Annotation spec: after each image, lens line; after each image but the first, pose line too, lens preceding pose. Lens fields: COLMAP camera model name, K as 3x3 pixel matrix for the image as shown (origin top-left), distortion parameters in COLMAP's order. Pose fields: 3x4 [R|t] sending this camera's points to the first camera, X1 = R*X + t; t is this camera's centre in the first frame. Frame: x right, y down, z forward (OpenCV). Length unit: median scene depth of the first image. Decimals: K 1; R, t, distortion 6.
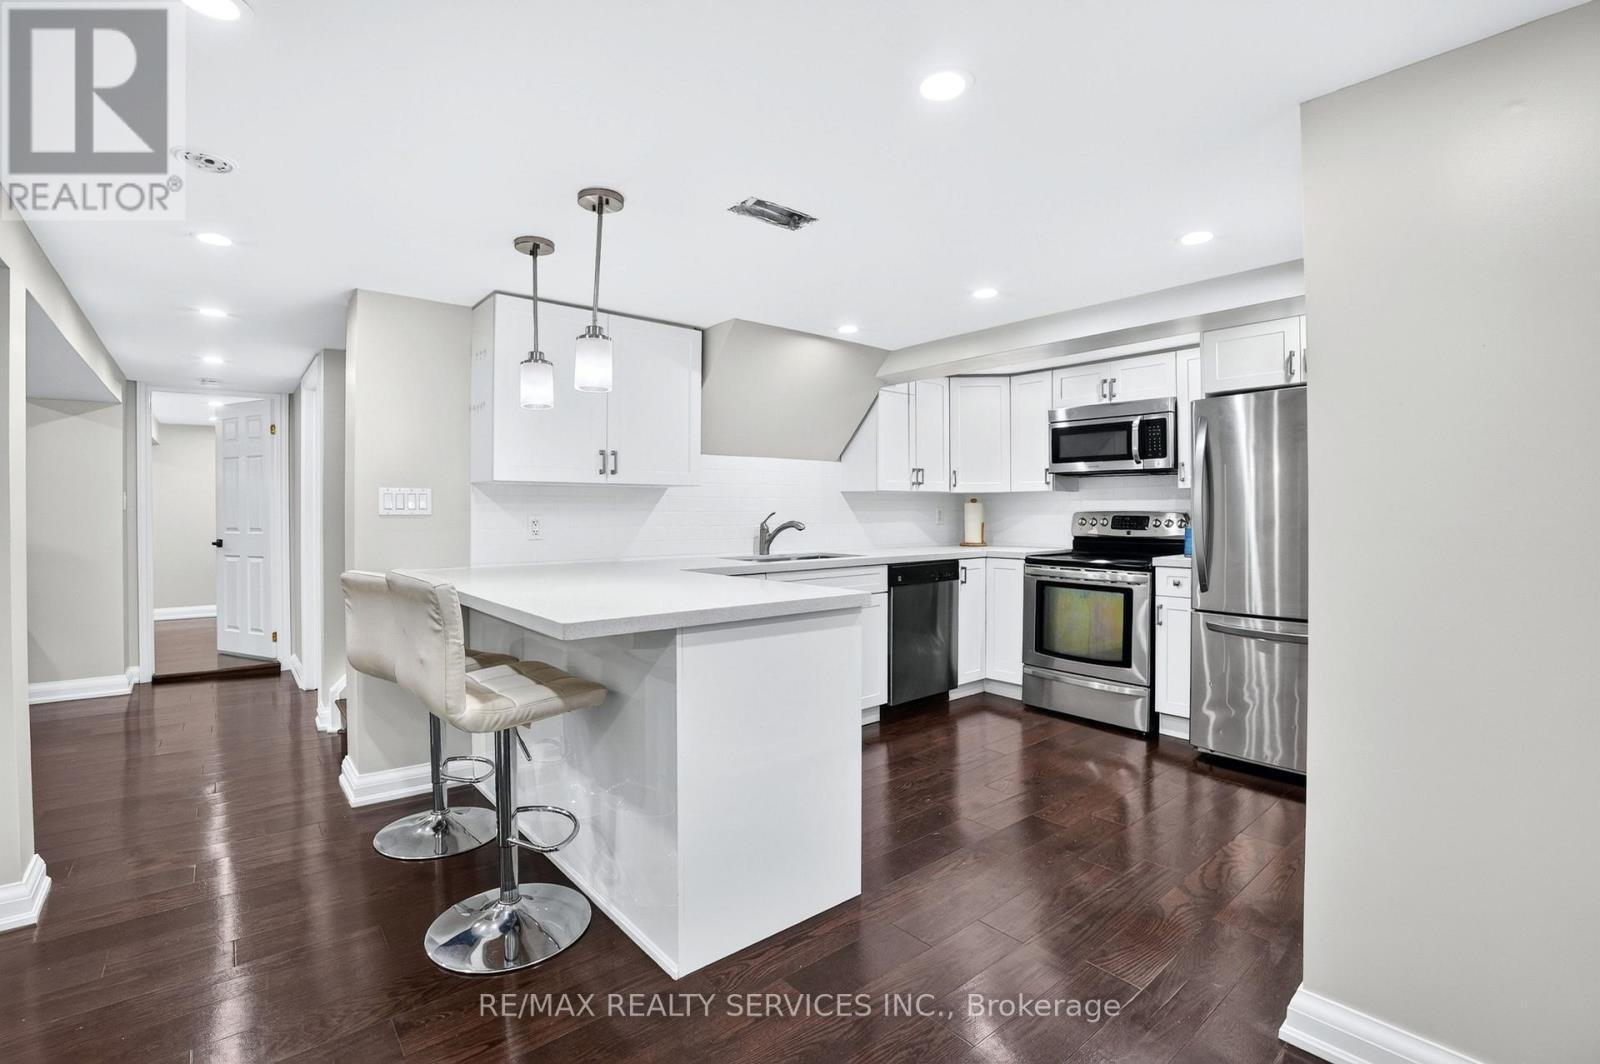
lens RADIAL K [[727.2, 0, 806.3], [0, 727.2, 504.2], [0, 0, 1]] dist [-0.043413, -0.000075]
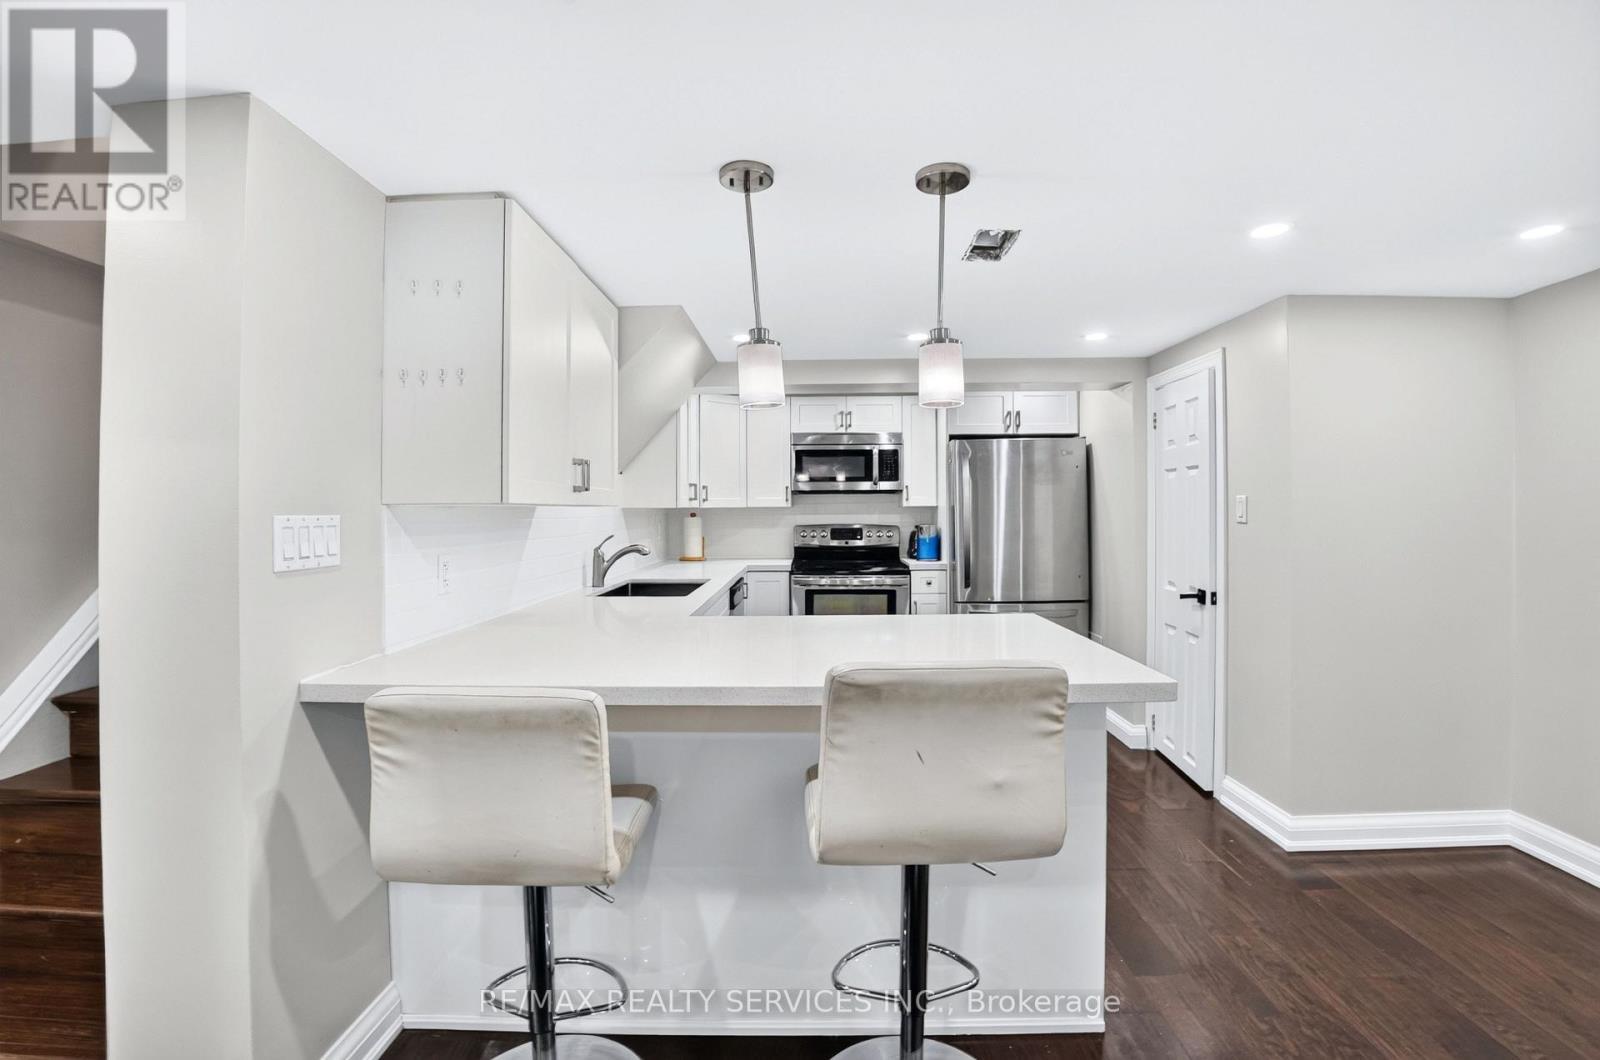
lens RADIAL K [[727.2, 0, 806.3], [0, 727.2, 502.2], [0, 0, 1]] dist [-0.043413, -0.000075]
pose [[0.657228, 0.003483, 0.753684, -0.524844], [-0.000193, 0.999990, -0.004453, -0.022683], [-0.753692, 0.002781, 0.657222, 0.288074]]
